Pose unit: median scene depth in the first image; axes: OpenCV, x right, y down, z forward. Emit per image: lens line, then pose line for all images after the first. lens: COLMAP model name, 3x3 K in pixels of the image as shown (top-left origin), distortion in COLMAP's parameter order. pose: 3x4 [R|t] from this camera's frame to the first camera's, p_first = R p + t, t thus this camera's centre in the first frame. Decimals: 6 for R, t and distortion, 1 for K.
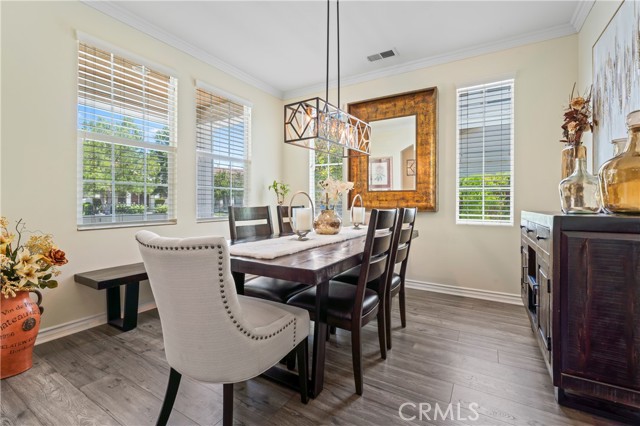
lens RADIAL K [[276.0, 0, 320.1], [0, 276.0, 206.8], [0, 0, 1]] dist [-0.005096, 0.000126]
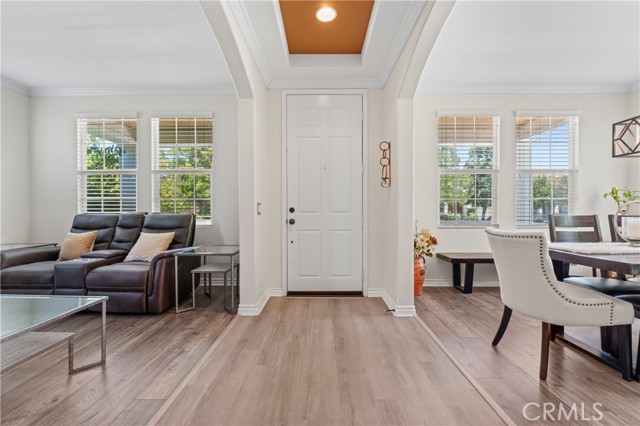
lens RADIAL K [[261.7, 0, 318.7], [0, 261.7, 213.6], [0, 0, 1]] dist [-0.002058, 0.000380]
pose [[0.501477, 0.005251, -0.865155, 0.172887], [-0.011066, 0.999939, -0.000345, 0.005313], [0.865100, 0.009747, 0.501505, -0.501250]]
